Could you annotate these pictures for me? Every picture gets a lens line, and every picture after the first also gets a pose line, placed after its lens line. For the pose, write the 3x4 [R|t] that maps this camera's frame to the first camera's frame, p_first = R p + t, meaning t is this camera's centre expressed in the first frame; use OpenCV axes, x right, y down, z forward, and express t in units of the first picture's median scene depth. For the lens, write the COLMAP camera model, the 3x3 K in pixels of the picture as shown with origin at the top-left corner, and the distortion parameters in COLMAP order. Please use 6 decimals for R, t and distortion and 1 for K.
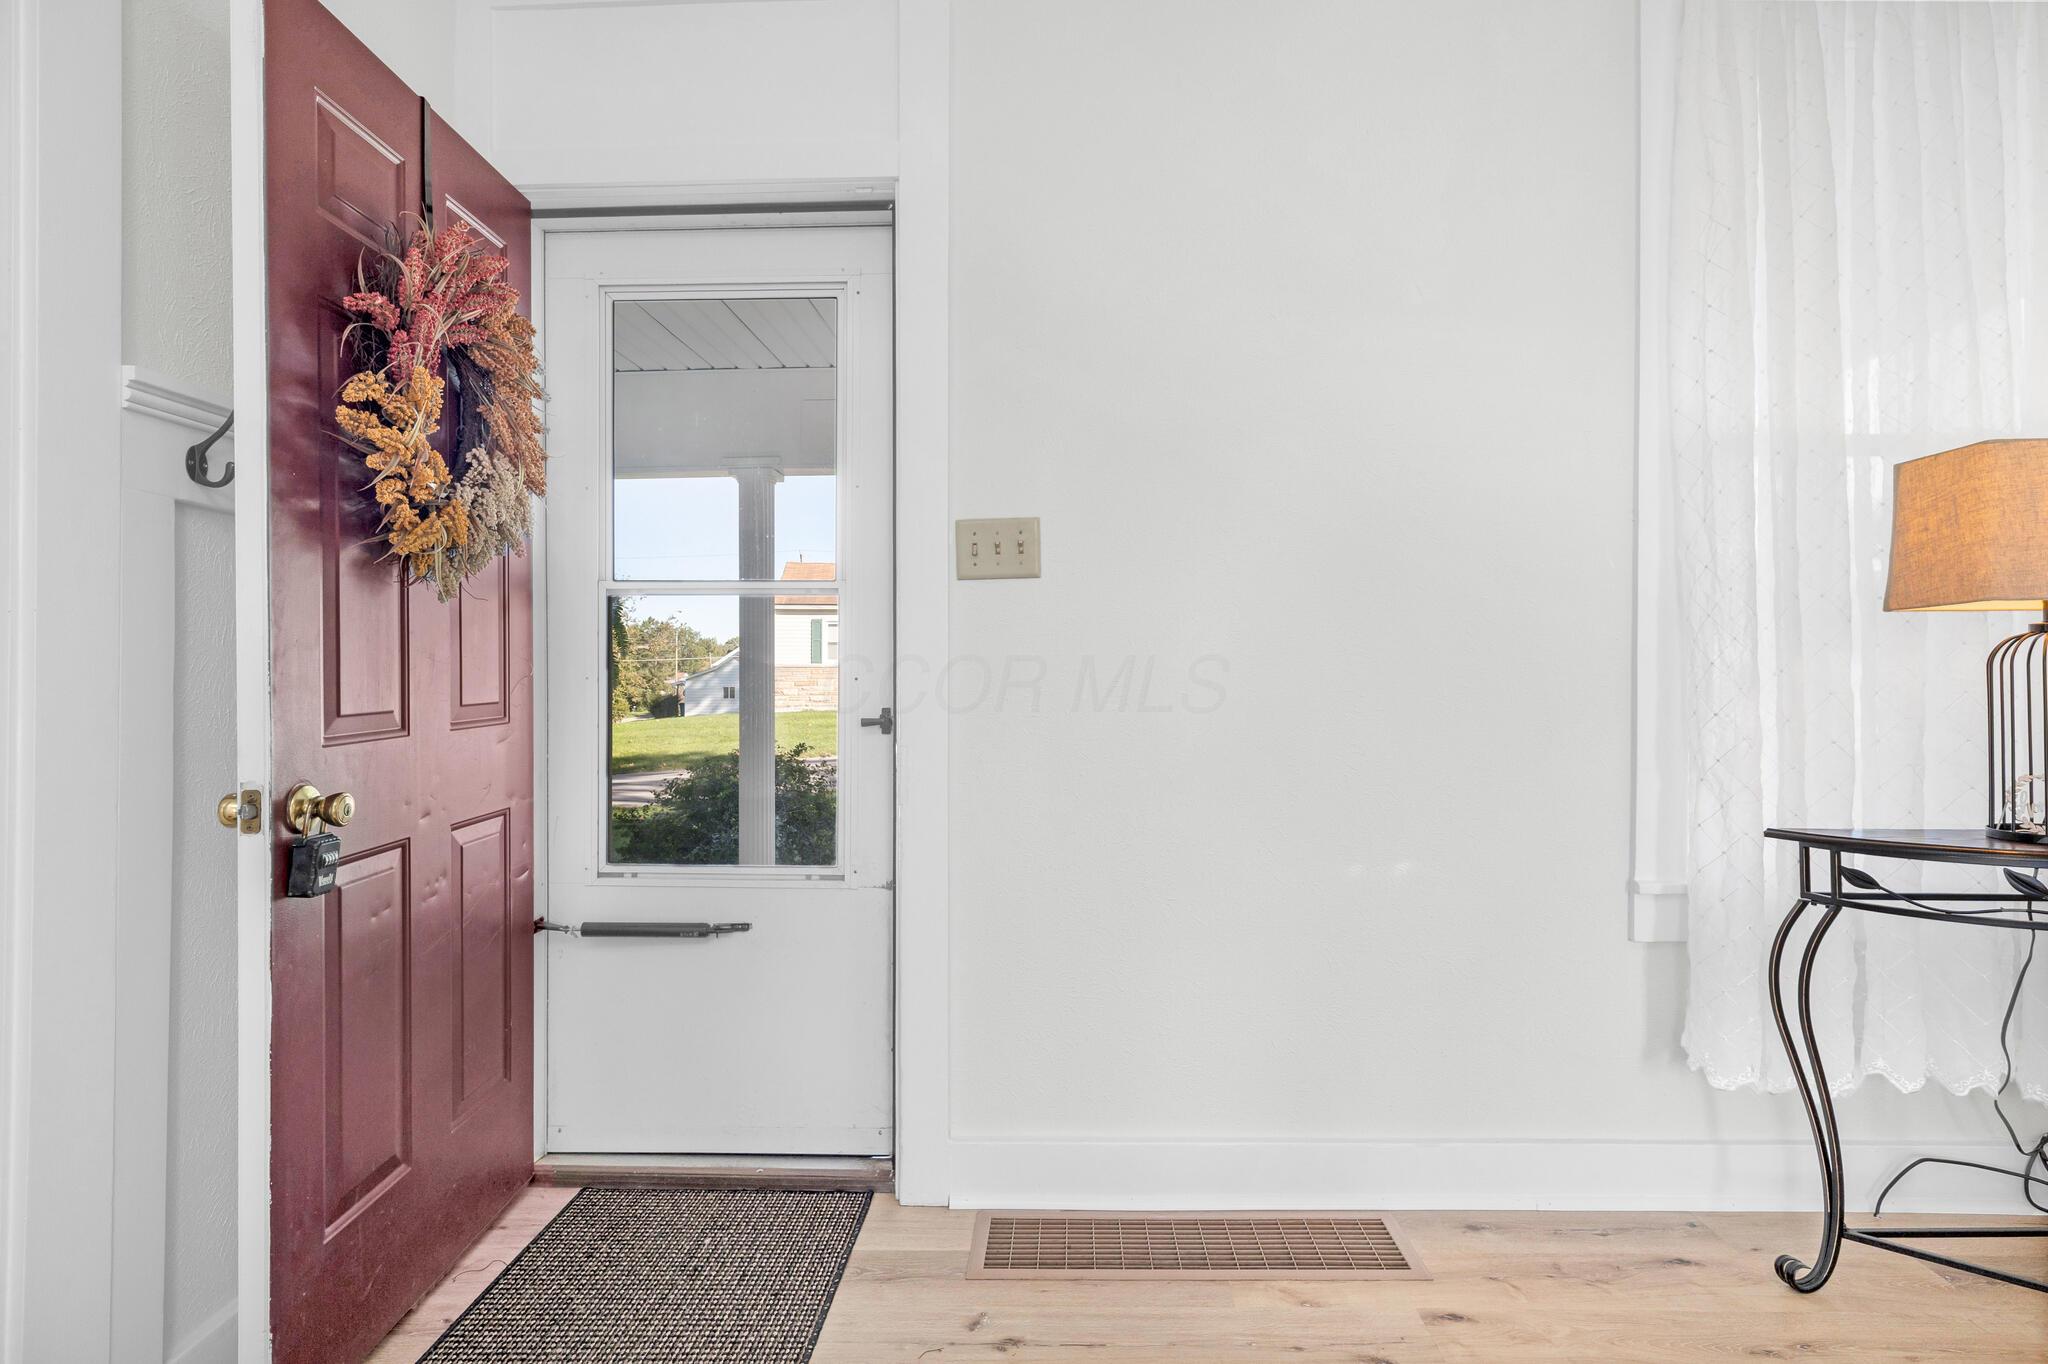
lens RADIAL K [[1092.3, 0, 1046.5], [0, 1092.3, 676.0], [0, 0, 1]] dist [0.003676, 0.000884]
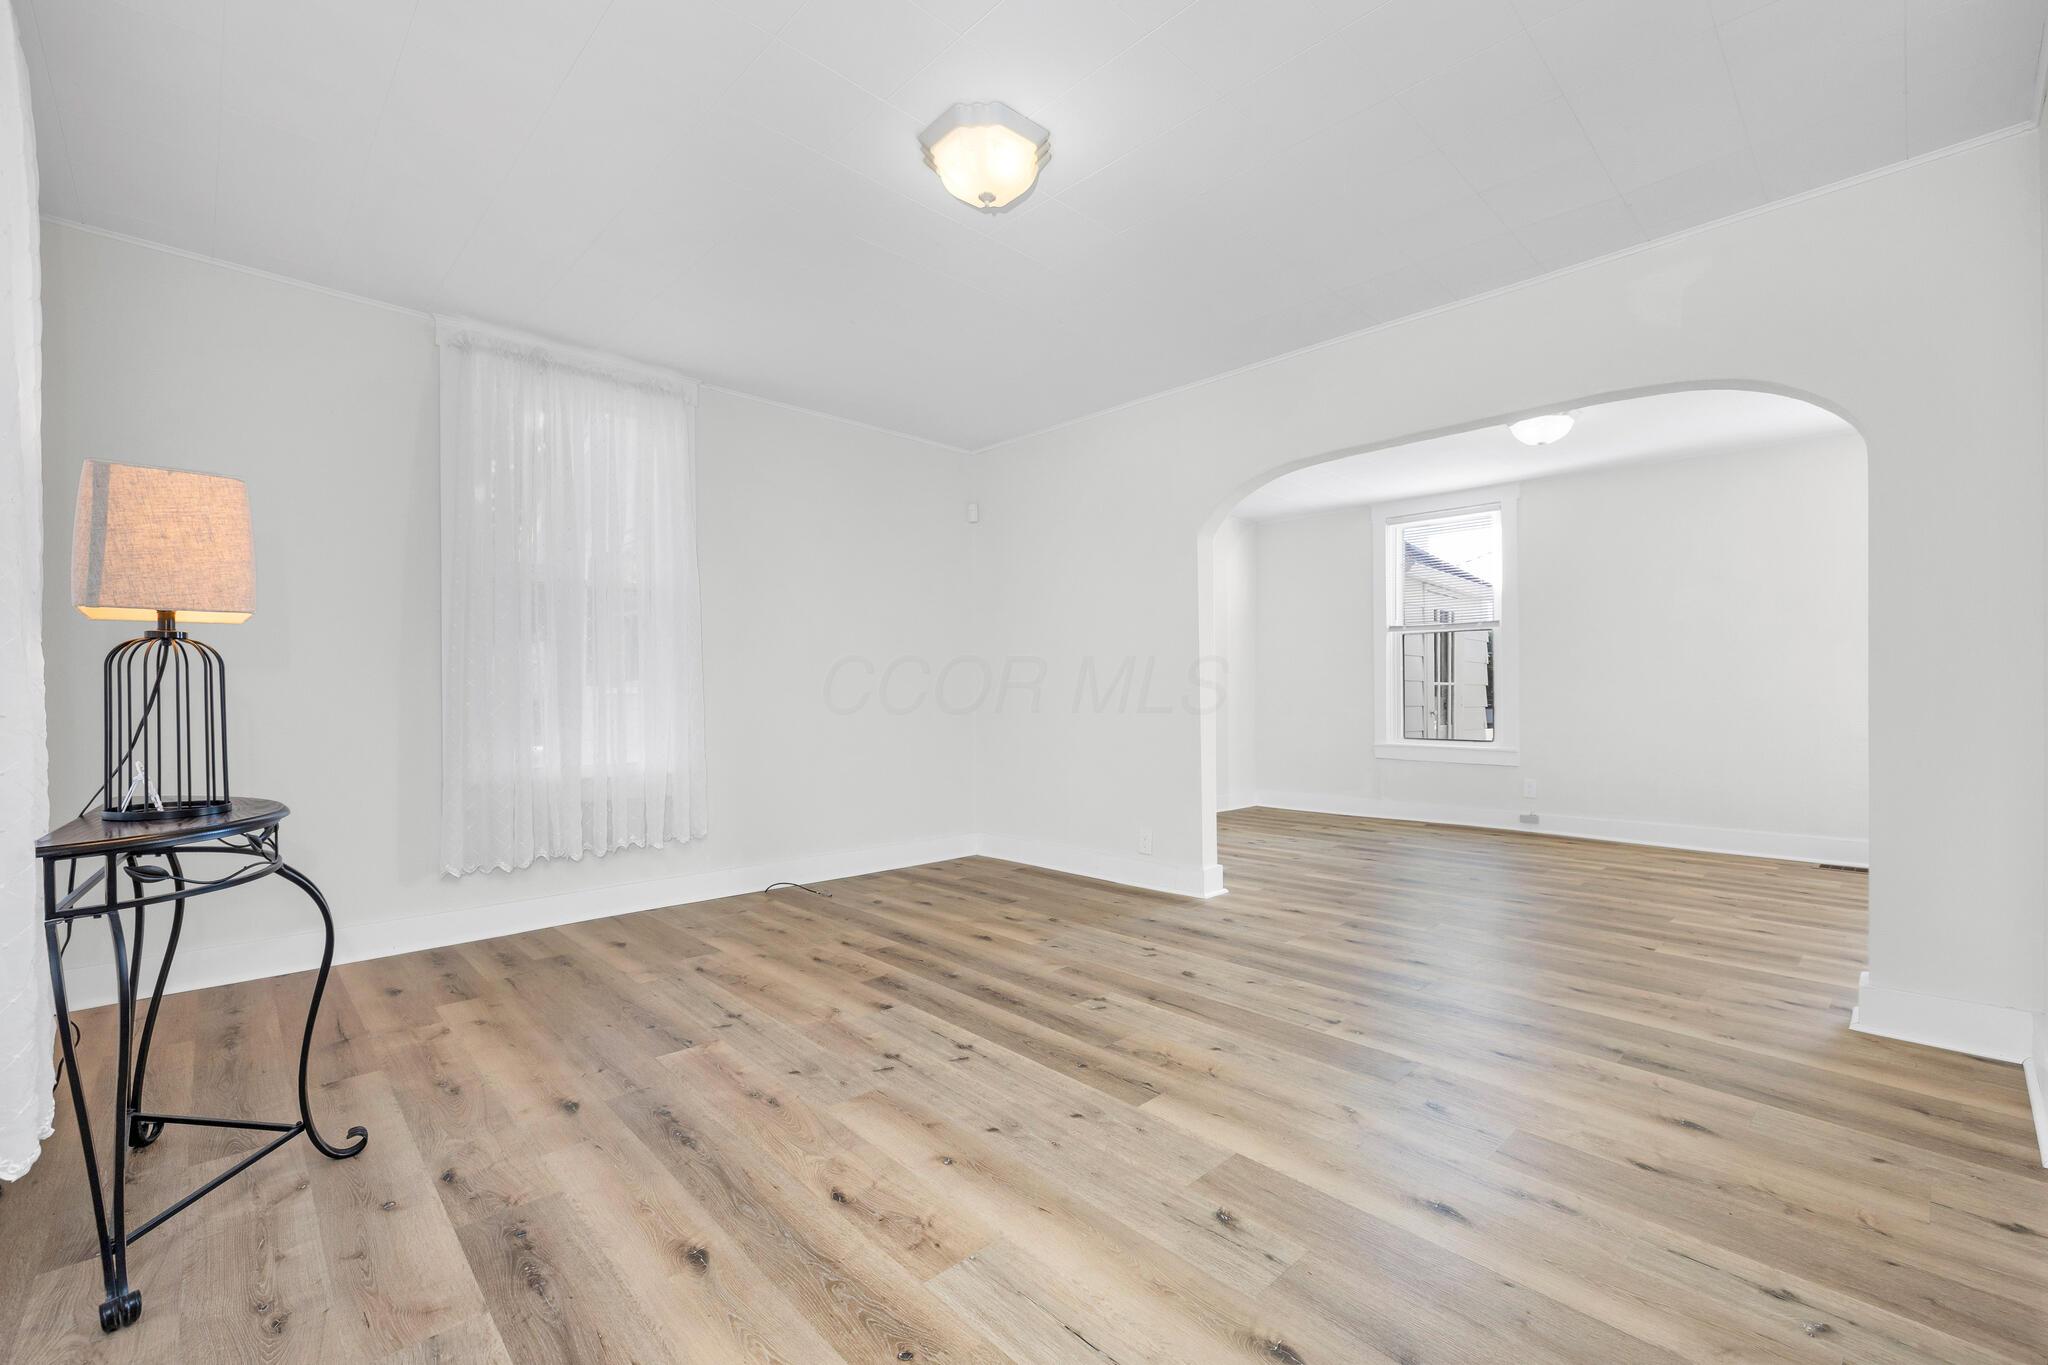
lens RADIAL K [[867.3, 0, 1031.4], [0, 867.3, 695.9], [0, 0, 1]] dist [0.000275, 0.000755]
pose [[-0.709813, 0.007950, 0.704345, -0.380363], [0.007185, 0.999966, -0.004046, 0.029628], [-0.704353, 0.002189, -0.709846, 0.973517]]
